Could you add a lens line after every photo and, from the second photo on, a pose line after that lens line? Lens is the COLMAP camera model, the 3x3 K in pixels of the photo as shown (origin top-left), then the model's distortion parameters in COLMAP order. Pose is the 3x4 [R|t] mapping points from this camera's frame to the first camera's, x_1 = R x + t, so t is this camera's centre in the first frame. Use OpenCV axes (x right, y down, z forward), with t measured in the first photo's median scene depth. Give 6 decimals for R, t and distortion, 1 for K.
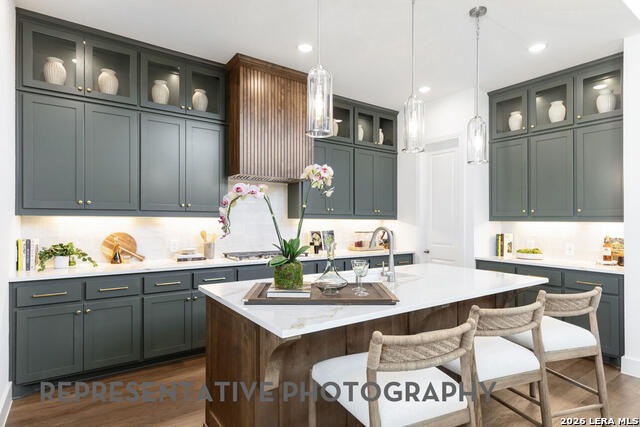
lens RADIAL K [[355.8, 0, 322.6], [0, 355.8, 229.5], [0, 0, 1]] dist [0.003982, 0.000940]
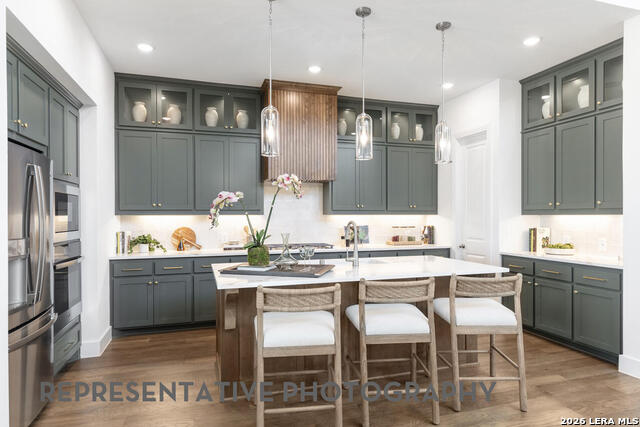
lens RADIAL K [[398.3, 0, 319.1], [0, 398.3, 229.7], [0, 0, 1]] dist [0.002706, 0.000059]
pose [[0.950589, -0.000337, -0.310453, 0.346193], [0.002973, 0.999963, 0.008018, 0.007294], [0.310439, -0.008545, 0.950555, -0.229508]]
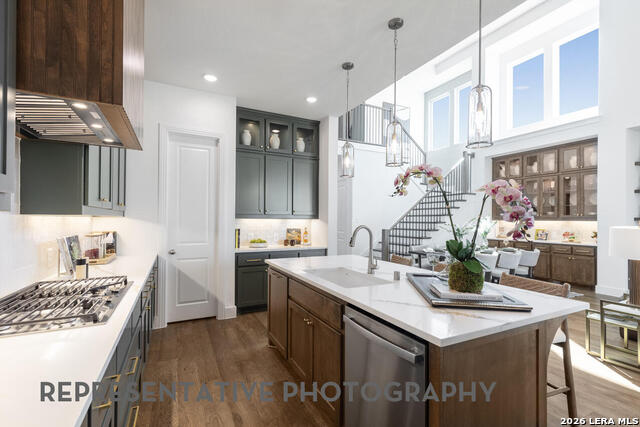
lens RADIAL K [[289.6, 0, 319.9], [0, 289.6, 220.4], [0, 0, 1]] dist [0.000122, 0.000017]
pose [[0.142351, 0.002745, 0.989812, -0.509024], [-0.001199, 0.999996, -0.002600, -0.025331], [-0.989815, -0.000816, 0.142354, 0.711823]]
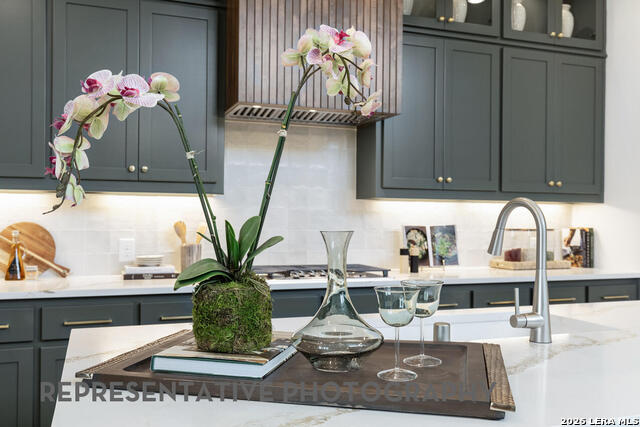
lens RADIAL K [[610.9, 0, 319.8], [0, 610.9, 235.9], [0, 0, 1]] dist [0.002233, 0.013059]
pose [[0.965687, 0.007877, -0.259591, 0.090170], [-0.008108, 0.999967, 0.000180, 0.024674], [0.259584, 0.001931, 0.965719, 0.224671]]
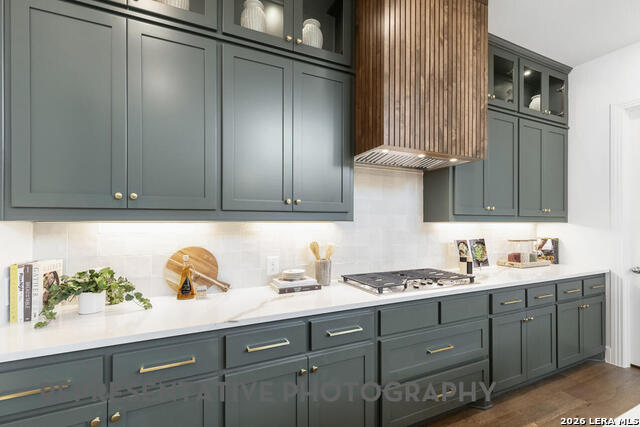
lens RADIAL K [[284.9, 0, 323.0], [0, 284.9, 228.3], [0, 0, 1]] dist [0.000384, 0.000107]
pose [[0.985961, -0.002896, -0.166948, -0.249950], [0.001913, 0.999980, -0.006049, -0.019483], [0.166962, 0.005645, 0.985947, 0.525570]]
